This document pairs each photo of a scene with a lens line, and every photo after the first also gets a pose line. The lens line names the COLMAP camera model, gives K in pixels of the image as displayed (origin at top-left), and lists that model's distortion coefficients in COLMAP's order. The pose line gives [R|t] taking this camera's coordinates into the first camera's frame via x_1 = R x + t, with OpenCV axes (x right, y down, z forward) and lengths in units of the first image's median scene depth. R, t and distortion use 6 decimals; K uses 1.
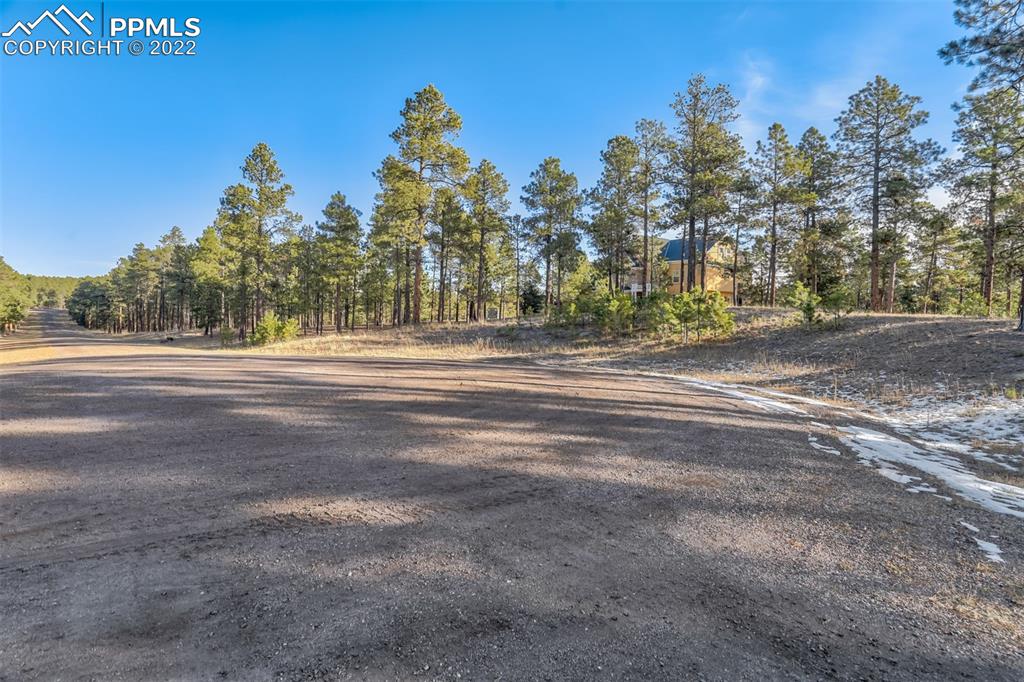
lens RADIAL K [[484.3, 0, 514.4], [0, 484.3, 329.5], [0, 0, 1]] dist [-0.048546, 0.020946]
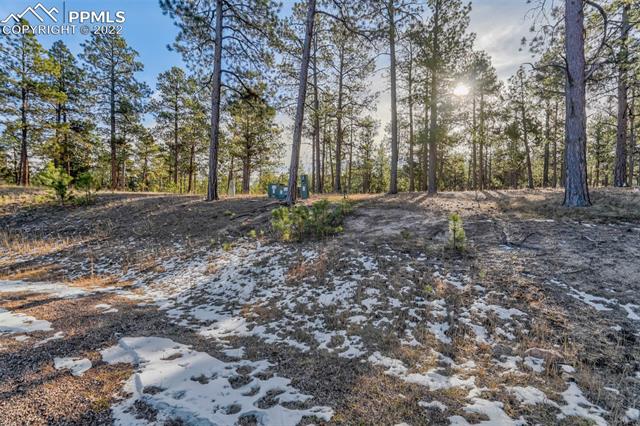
lens RADIAL K [[302.7, 0, 321.5], [0, 302.7, 205.8], [0, 0, 1]] dist [-0.048546, 0.020946]
pose [[0.300905, -0.036088, 0.952971, 0.093899], [0.032215, 0.999098, 0.027663, 0.001249], [-0.953110, 0.022376, 0.301796, 0.140432]]
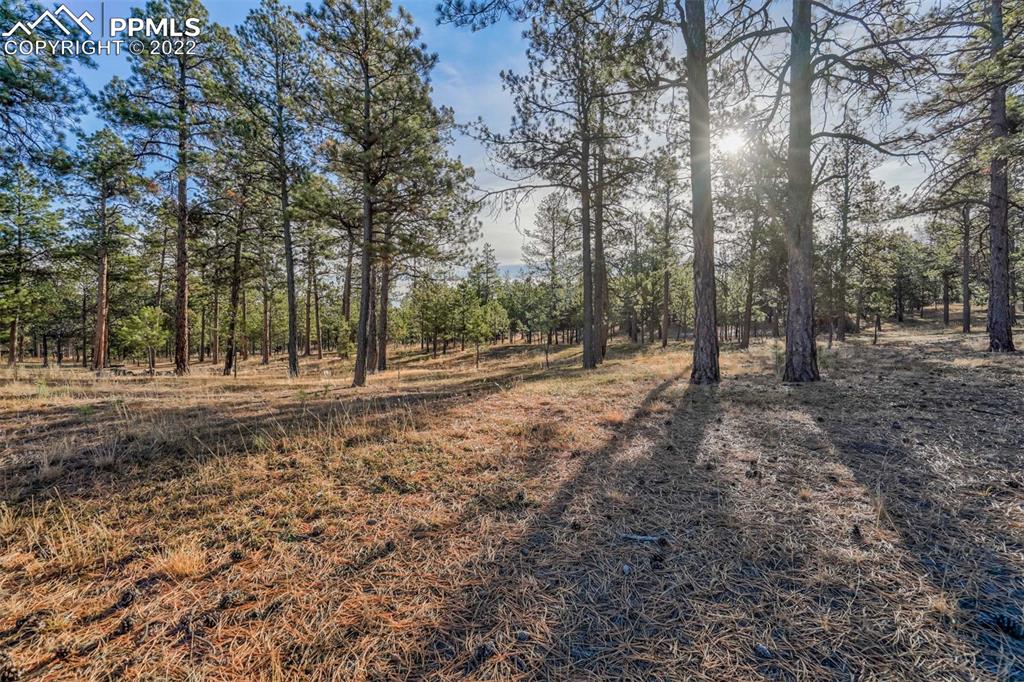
lens RADIAL K [[484.3, 0, 514.4], [0, 484.3, 329.5], [0, 0, 1]] dist [-0.048546, 0.020946]
pose [[0.295671, -0.029200, 0.954844, 0.503567], [0.039060, 0.999066, 0.018457, -0.037821], [-0.954491, 0.031839, 0.296535, 0.367976]]
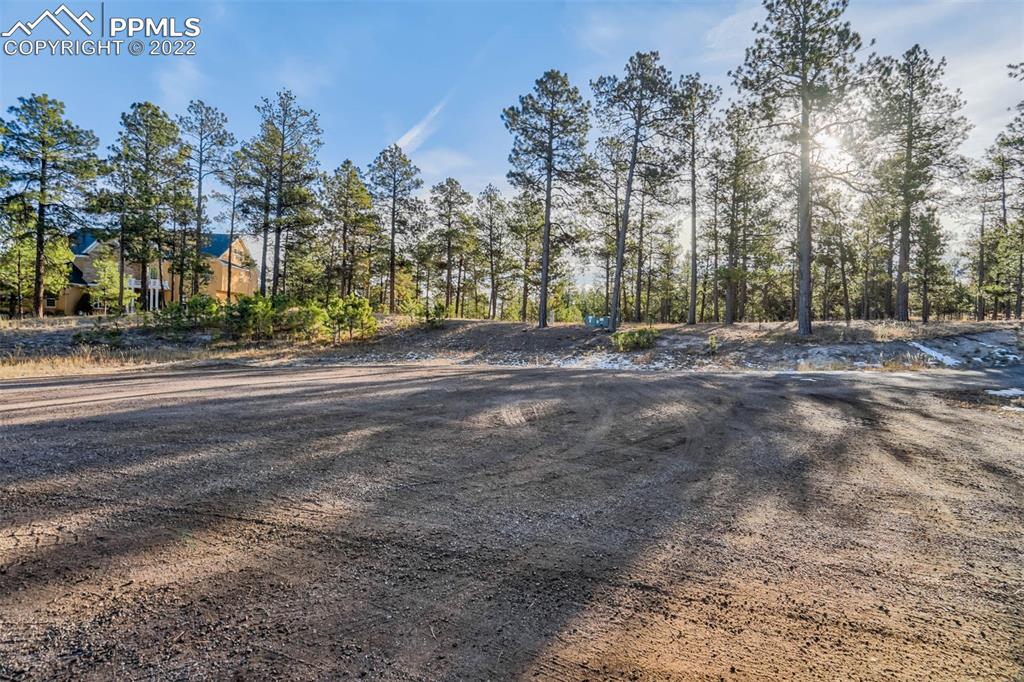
lens RADIAL K [[482.1, 0, 514.2], [0, 482.1, 339.4], [0, 0, 1]] dist [-0.046957, 0.023693]
pose [[0.440943, -0.030854, 0.897004, -0.351395], [0.013916, 0.999524, 0.027540, -0.002638], [-0.897427, 0.000339, 0.441163, 0.078579]]
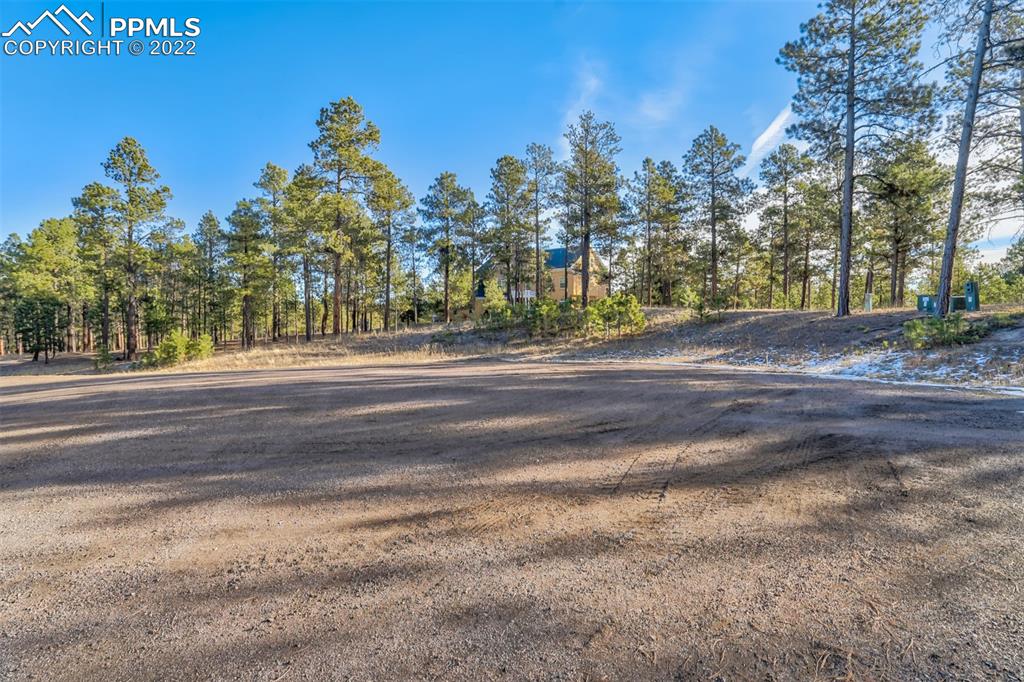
lens RADIAL K [[482.1, 0, 514.2], [0, 482.1, 339.4], [0, 0, 1]] dist [-0.046957, 0.023693]
pose [[0.947002, -0.048872, 0.317487, -0.184036], [0.047204, 0.998801, 0.012950, 0.002465], [-0.317740, 0.002723, 0.948174, -0.058267]]
